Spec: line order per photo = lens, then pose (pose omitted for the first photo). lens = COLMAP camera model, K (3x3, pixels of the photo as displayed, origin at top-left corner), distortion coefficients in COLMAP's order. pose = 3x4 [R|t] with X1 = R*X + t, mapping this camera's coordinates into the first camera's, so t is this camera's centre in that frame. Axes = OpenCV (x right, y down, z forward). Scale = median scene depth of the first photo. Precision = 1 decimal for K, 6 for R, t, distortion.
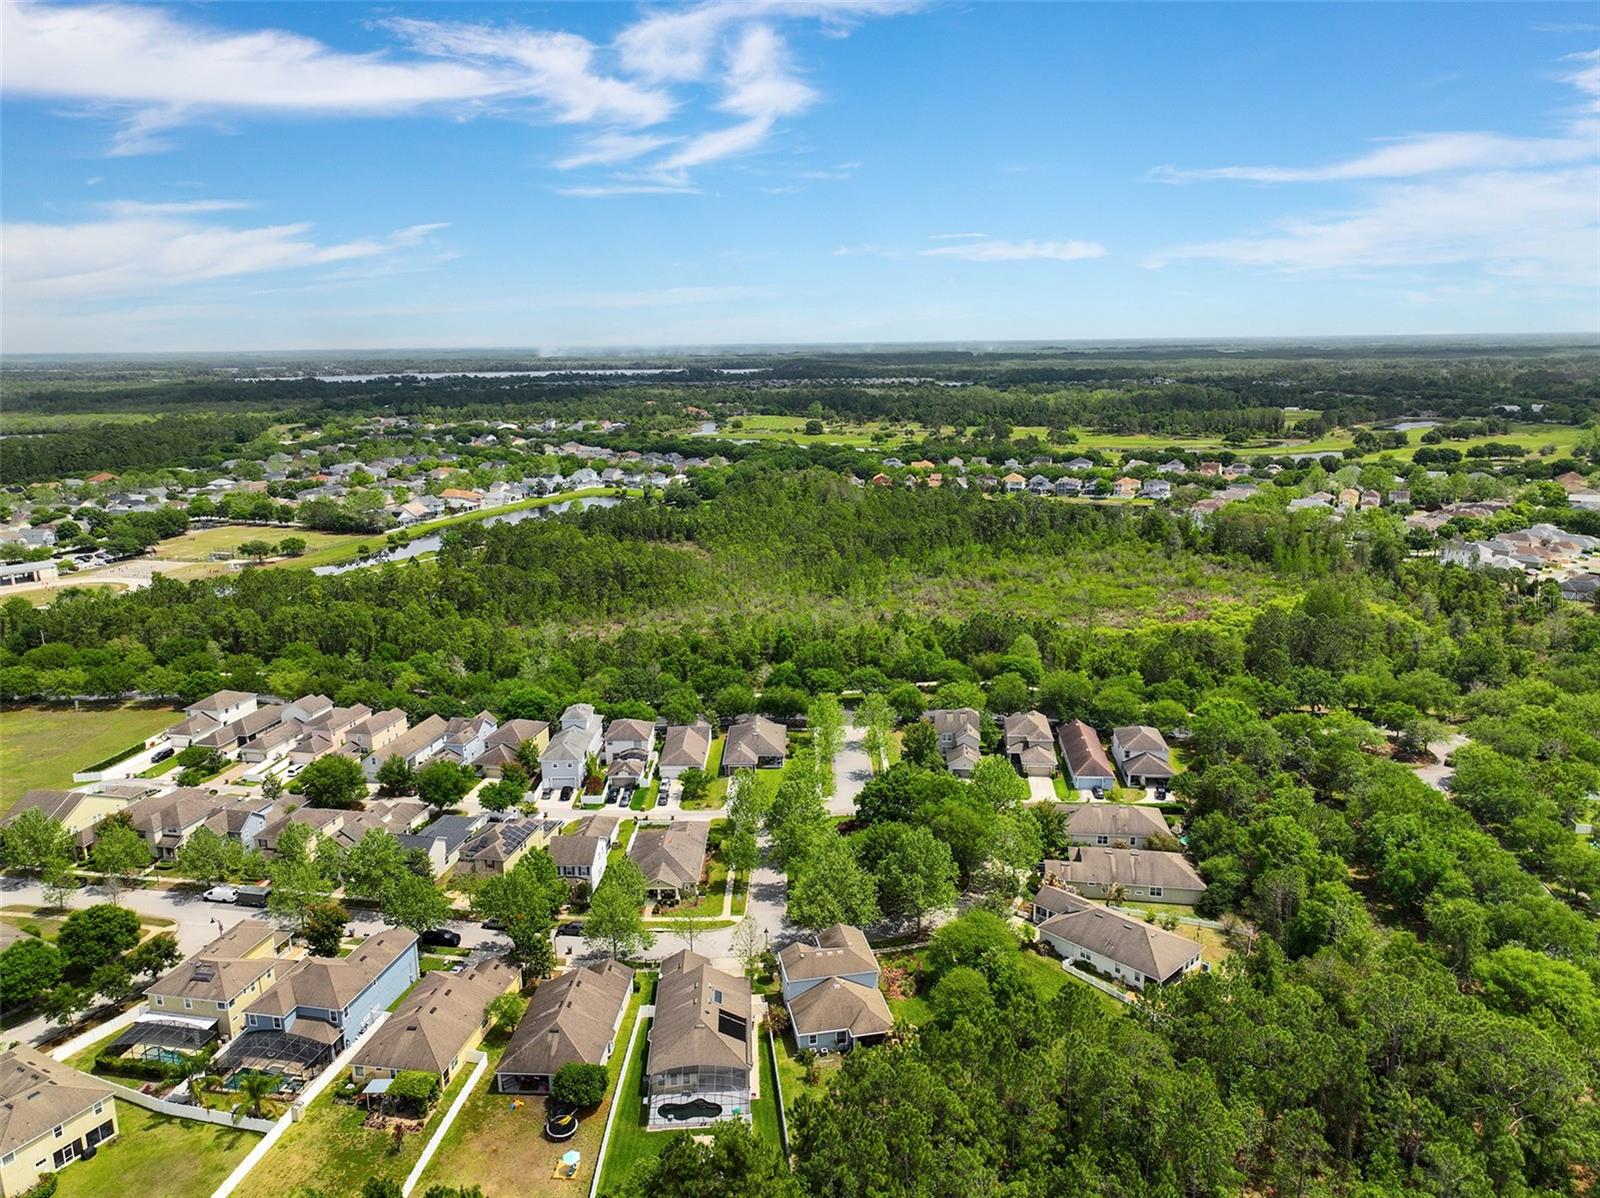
lens RADIAL K [[1121.6, 0, 802.0], [0, 1121.6, 597.8], [0, 0, 1]] dist [-0.000764, 0.012801]
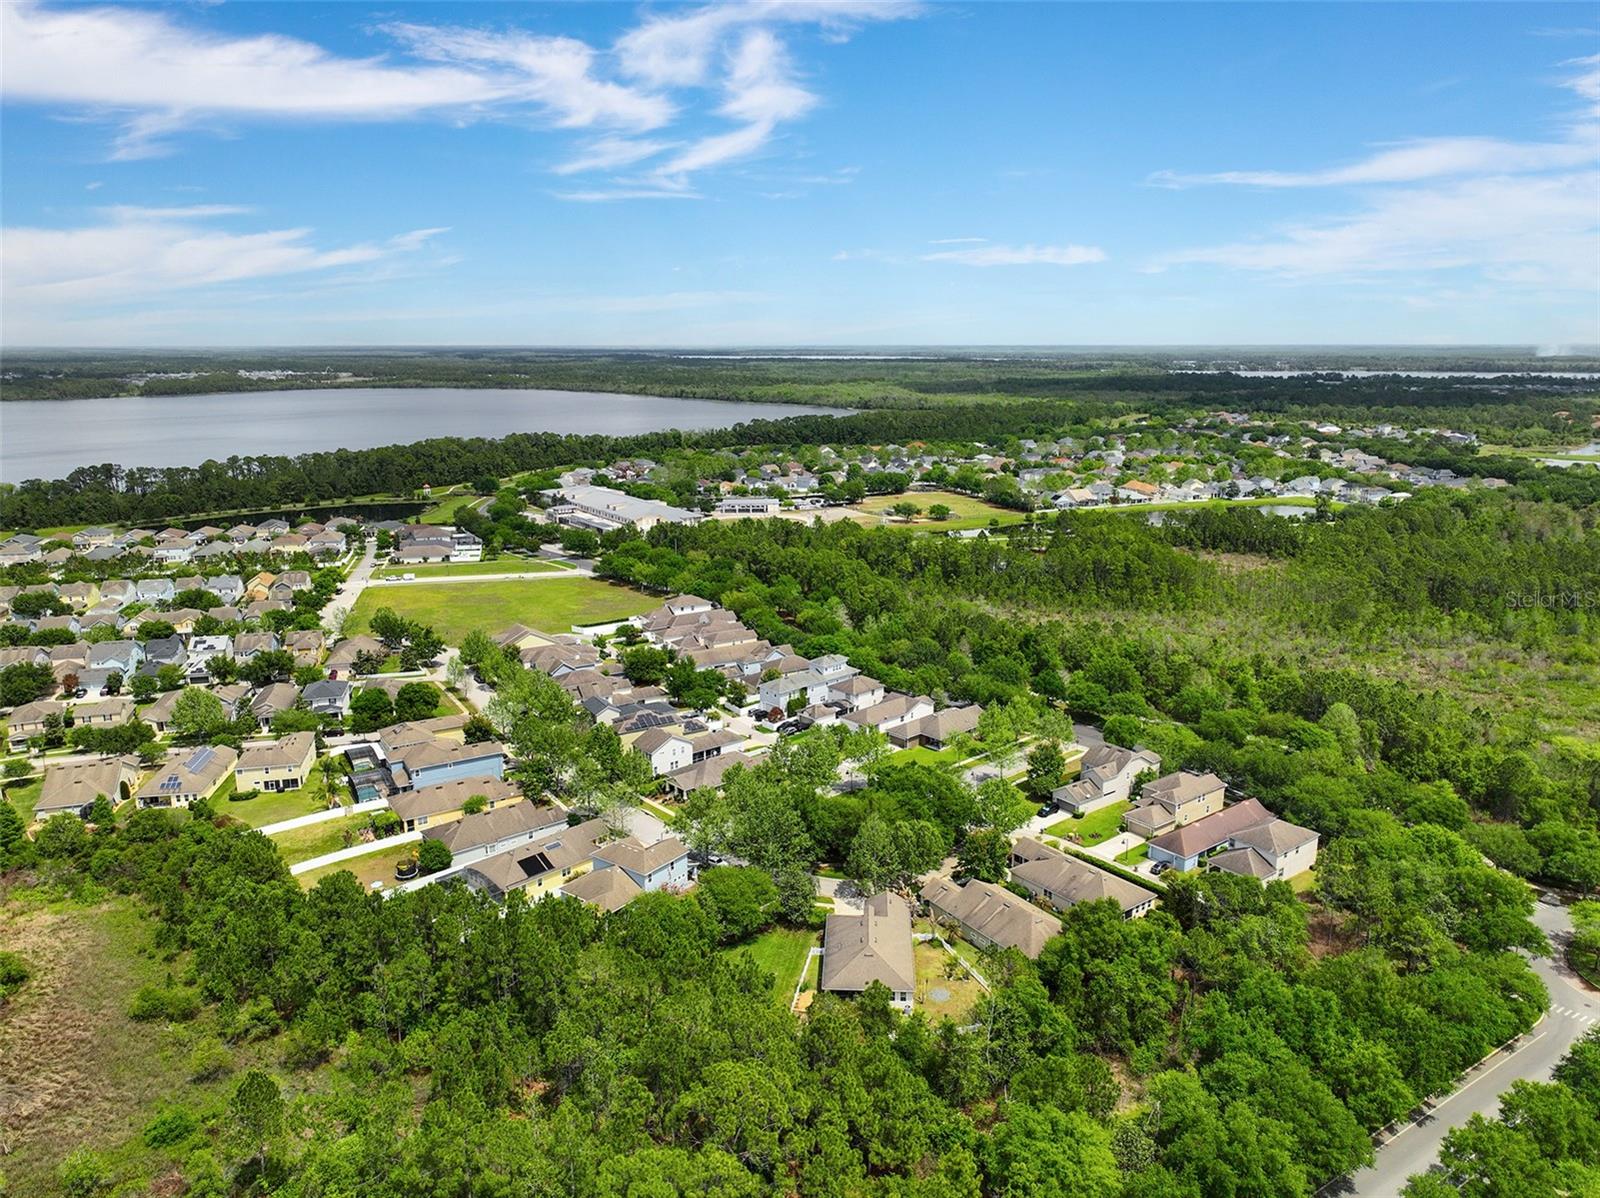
lens RADIAL K [[1121.6, 0, 802.0], [0, 1121.6, 597.8], [0, 0, 1]] dist [-0.000764, 0.012801]
pose [[0.680497, 0.174246, -0.711731, 0.502352], [-0.171096, 0.982250, 0.076887, -0.038714], [0.712495, 0.069454, 0.698231, 0.139557]]
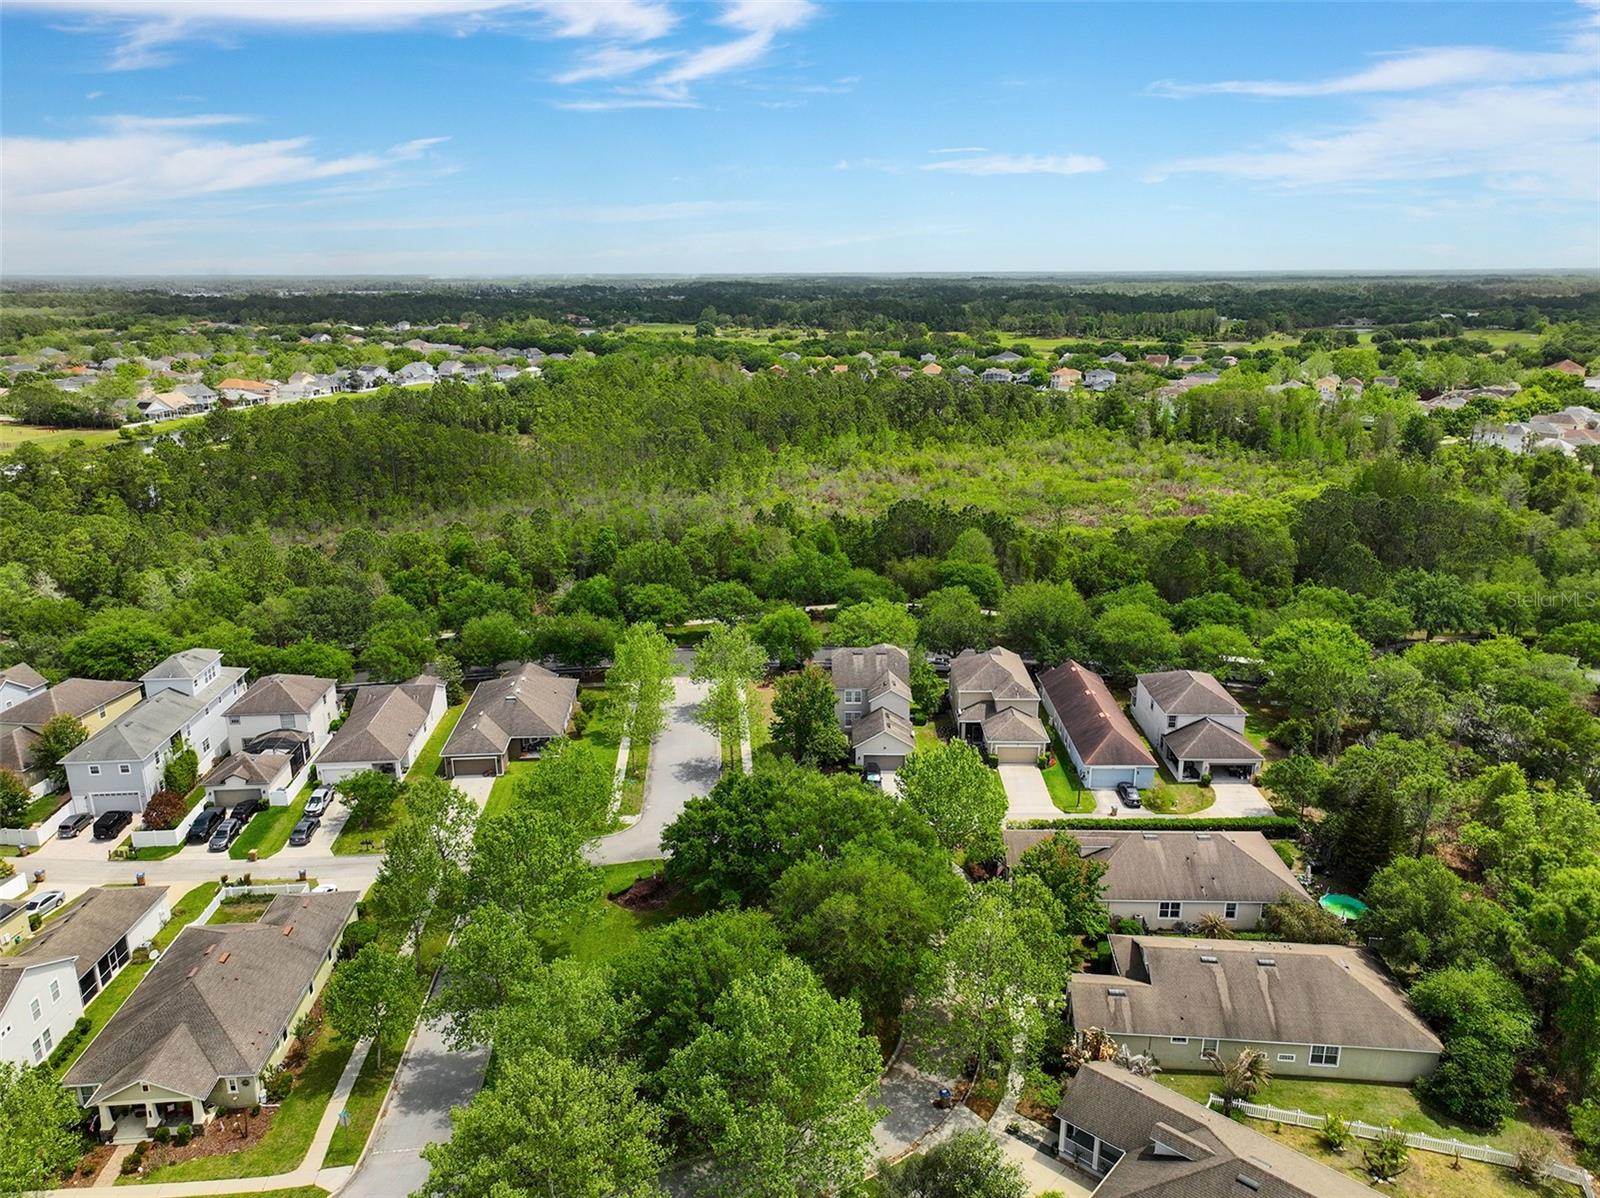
lens RADIAL K [[1121.6, 0, 802.0], [0, 1121.6, 597.8], [0, 0, 1]] dist [-0.000764, 0.012801]
pose [[0.996719, -0.014223, 0.079684, 0.048757], [0.009678, 0.998319, 0.057139, 0.034606], [-0.080363, -0.056180, 0.995181, 0.363964]]
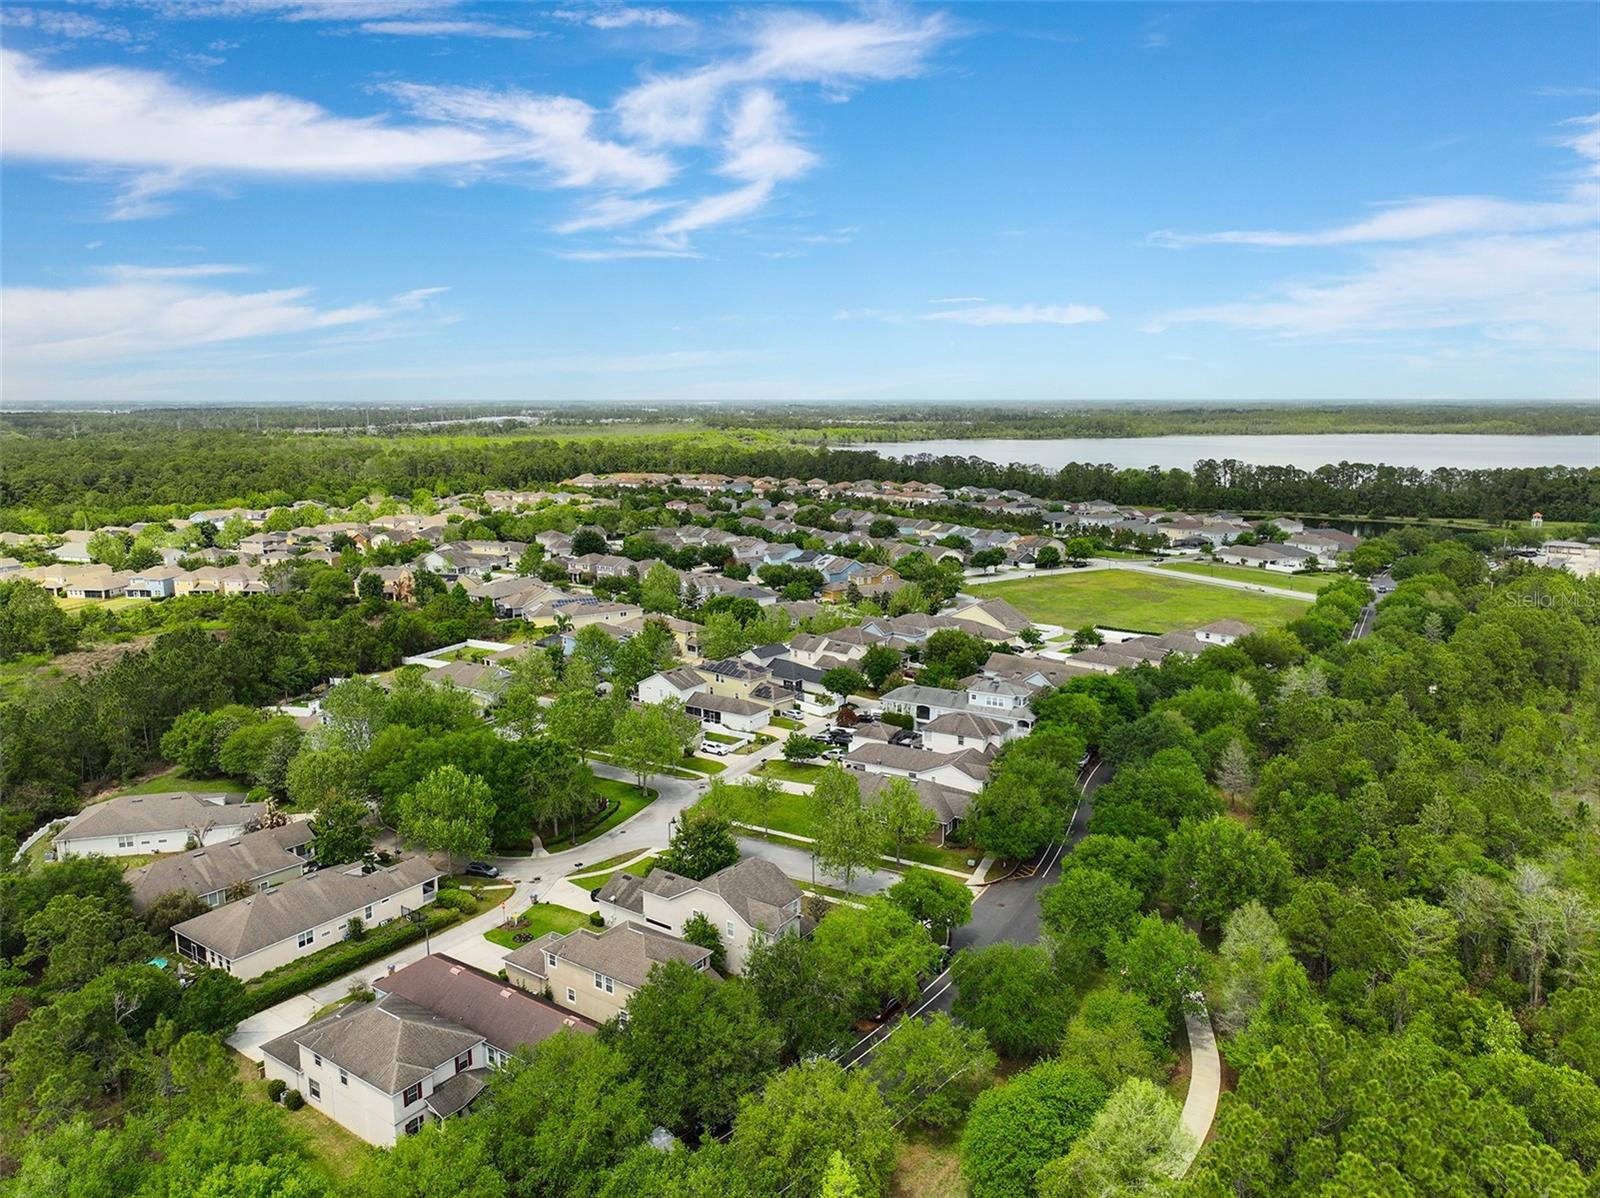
lens RADIAL K [[1121.6, 0, 802.0], [0, 1121.6, 597.8], [0, 0, 1]] dist [-0.000764, 0.012801]
pose [[-0.495584, 0.165082, -0.852728, 0.438981], [-0.188436, 0.937953, 0.291095, -0.133600], [0.847873, 0.304946, -0.433727, 1.013555]]
